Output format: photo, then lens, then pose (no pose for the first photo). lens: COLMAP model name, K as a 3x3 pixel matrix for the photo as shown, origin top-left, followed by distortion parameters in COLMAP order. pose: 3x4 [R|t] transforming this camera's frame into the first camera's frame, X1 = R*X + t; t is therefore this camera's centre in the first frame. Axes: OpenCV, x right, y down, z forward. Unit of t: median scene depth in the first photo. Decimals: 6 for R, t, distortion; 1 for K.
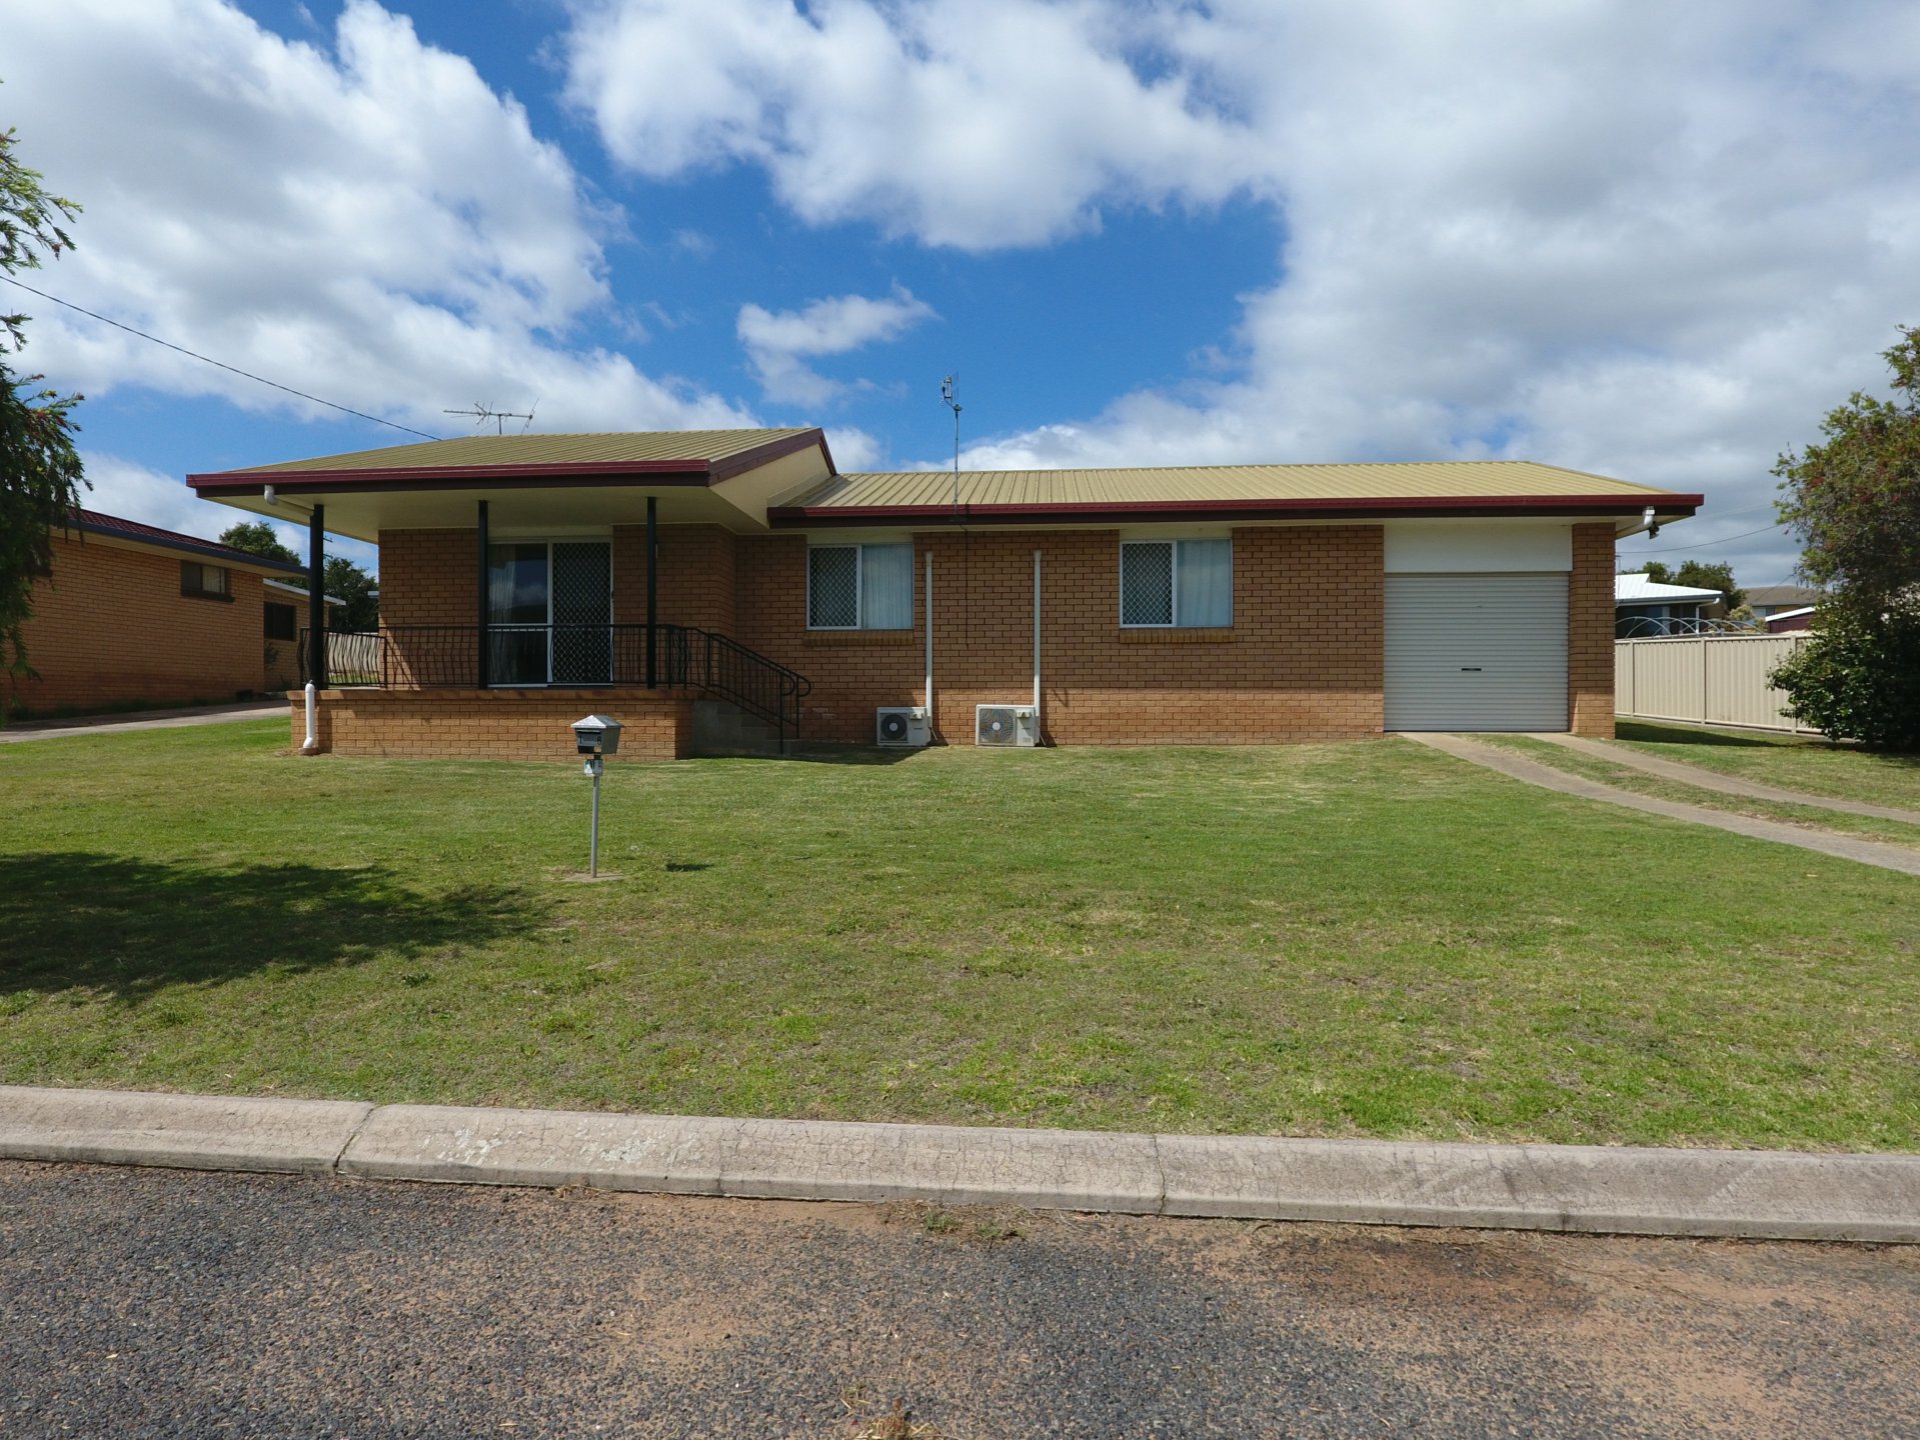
lens RADIAL K [[1124.5, 0, 953.1], [0, 1124.5, 720.3], [0, 0, 1]] dist [-0.006235, 0.001654]
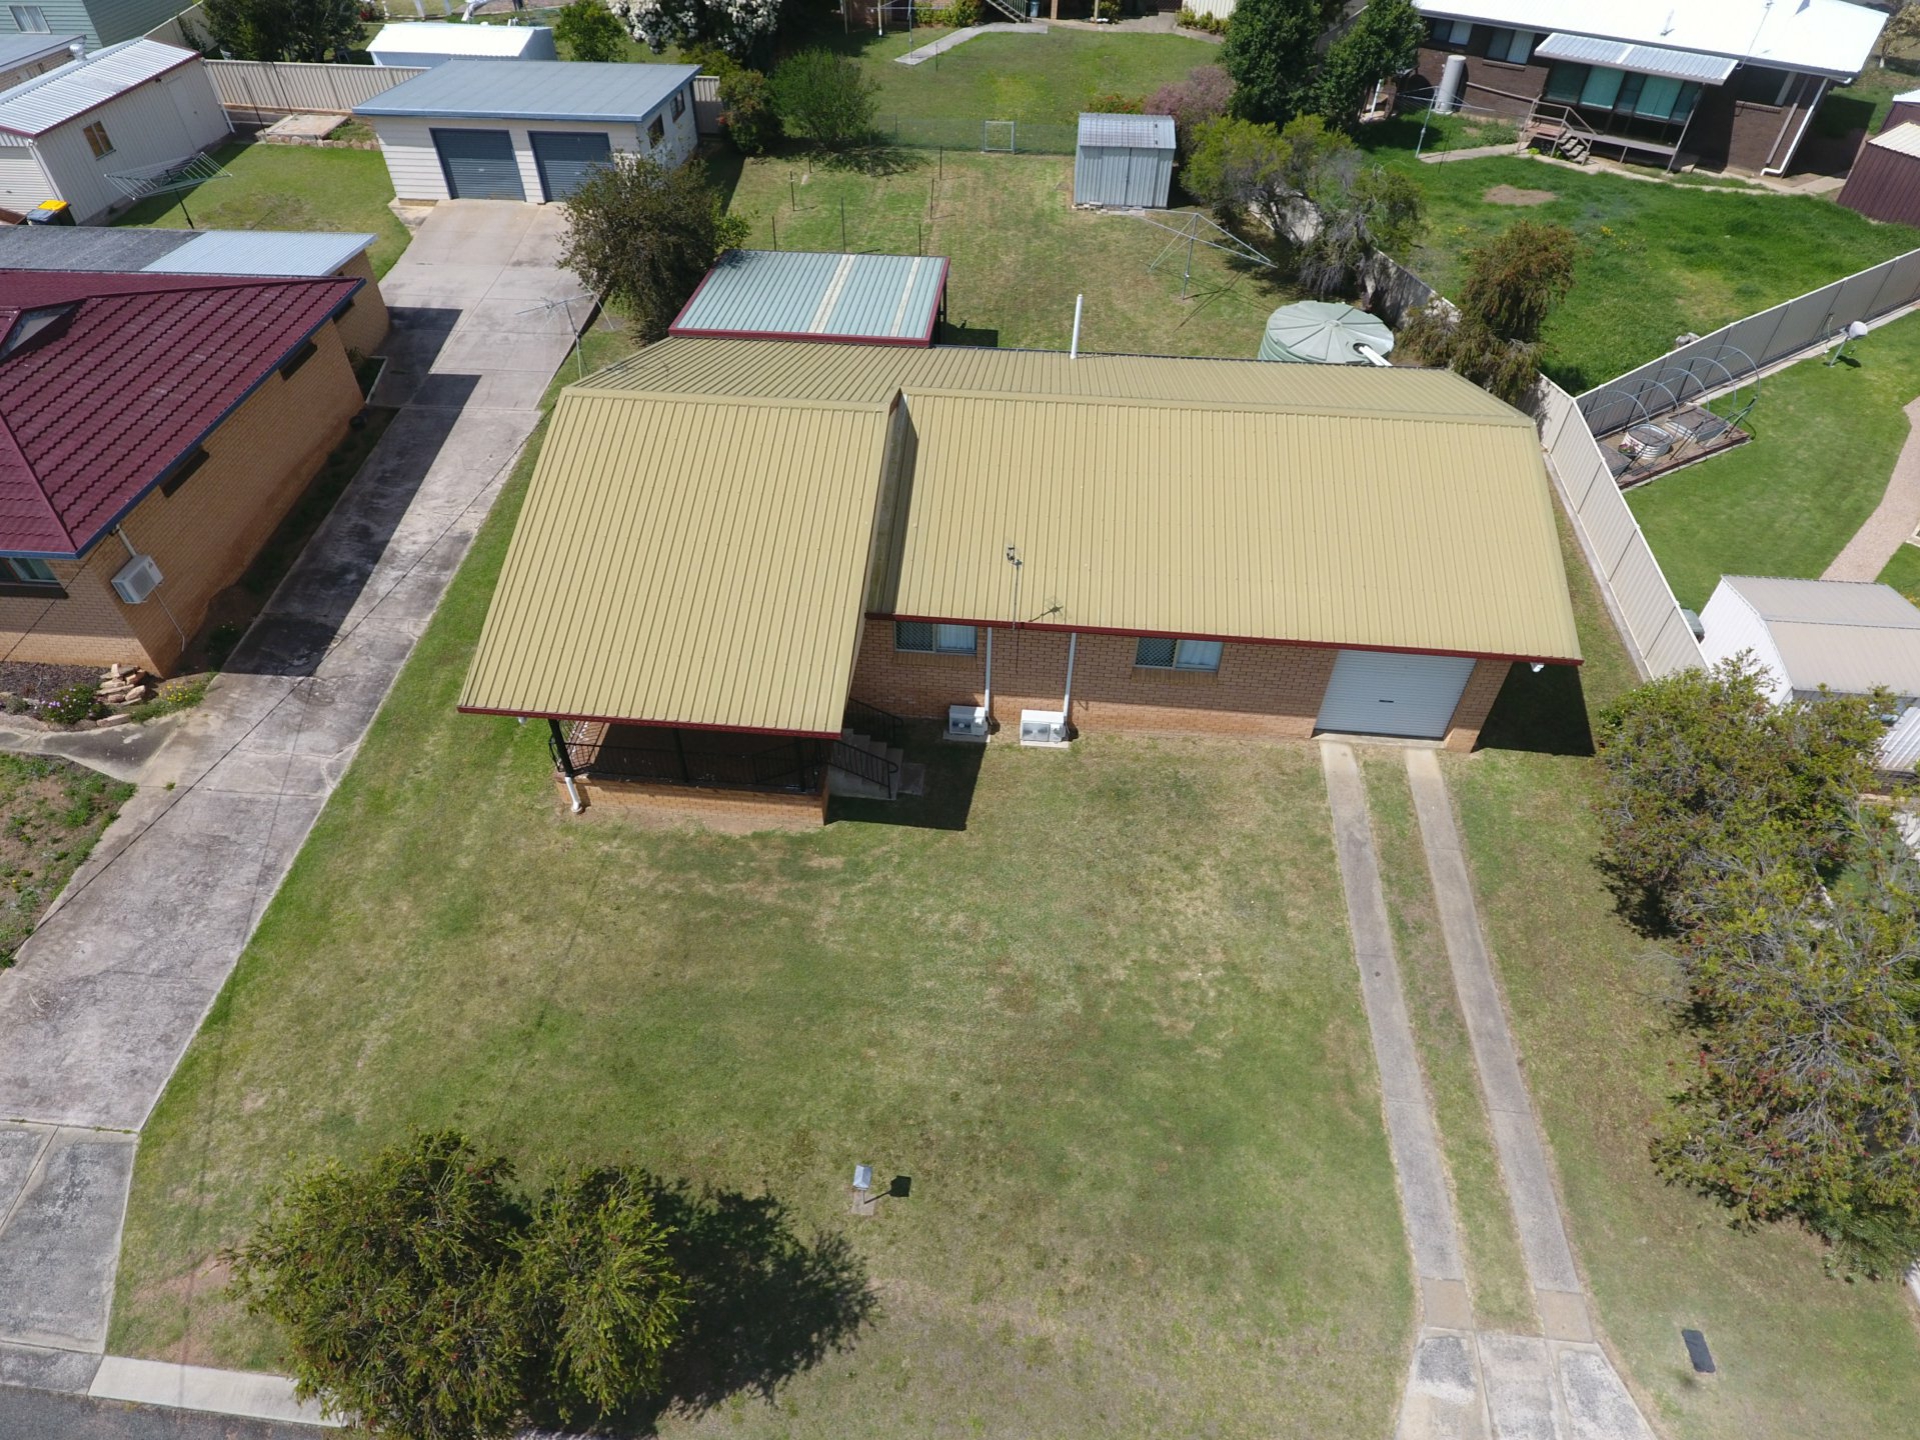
lens RADIAL K [[1124.5, 0, 959.4], [0, 1124.5, 717.8], [0, 0, 1]] dist [-0.006235, 0.001654]
pose [[0.999936, 0.010940, 0.002710, -0.059409], [-0.009706, 0.713753, 0.700330, -0.979566], [0.005727, -0.700312, 0.713814, 0.011964]]
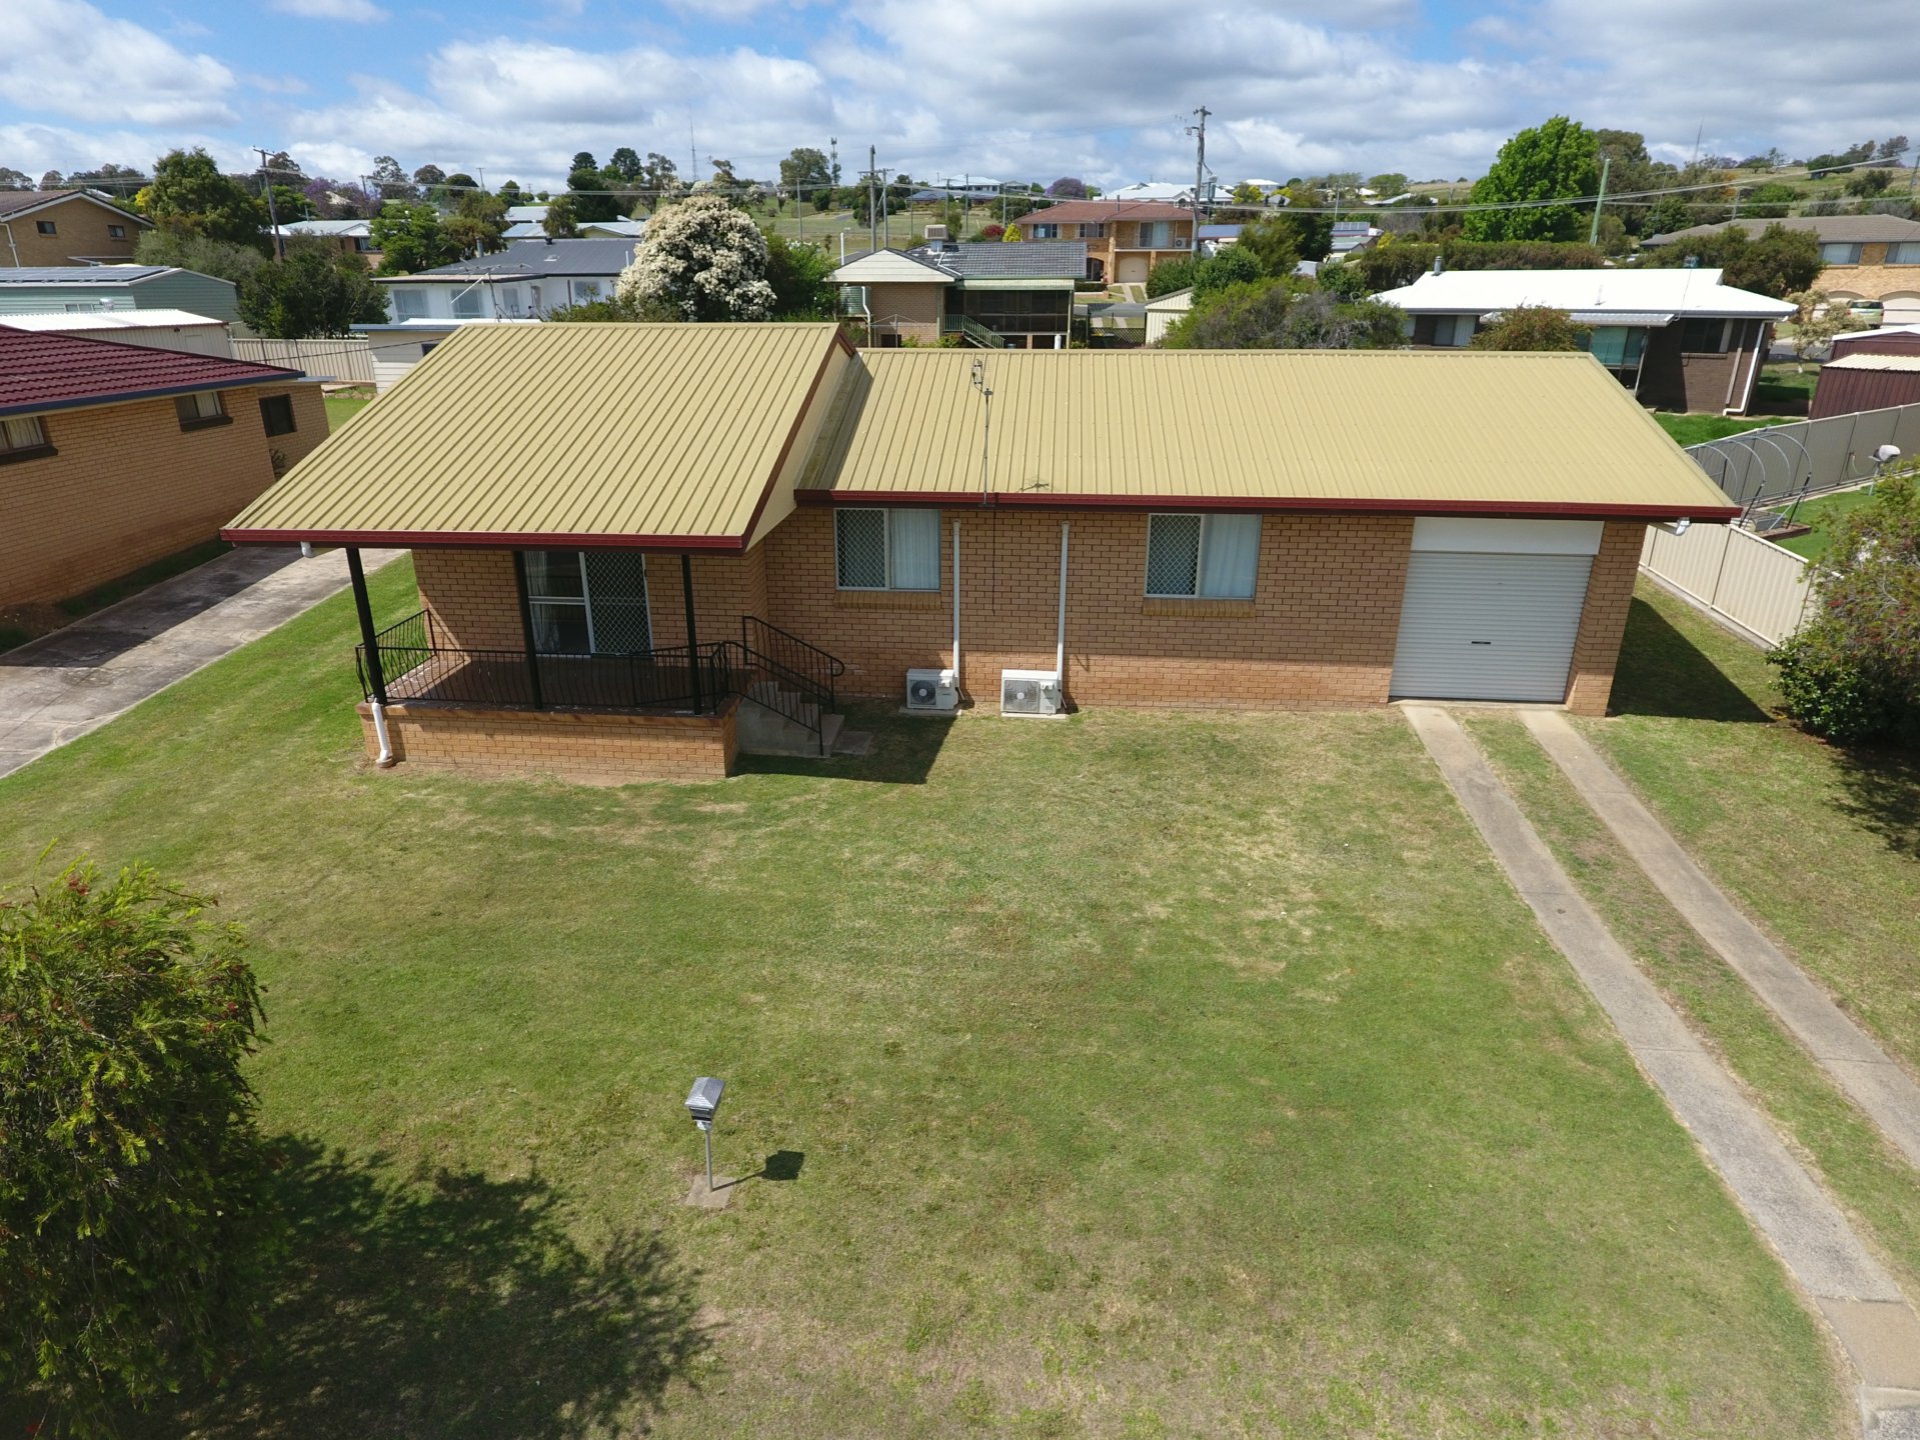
lens RADIAL K [[1124.5, 0, 953.1], [0, 1124.5, 719.1], [0, 0, 1]] dist [-0.006235, 0.001654]
pose [[0.999983, 0.003876, -0.004340, -0.019976], [-0.002056, 0.933124, 0.359550, -0.350954], [0.005444, -0.359535, 0.933116, 0.007341]]
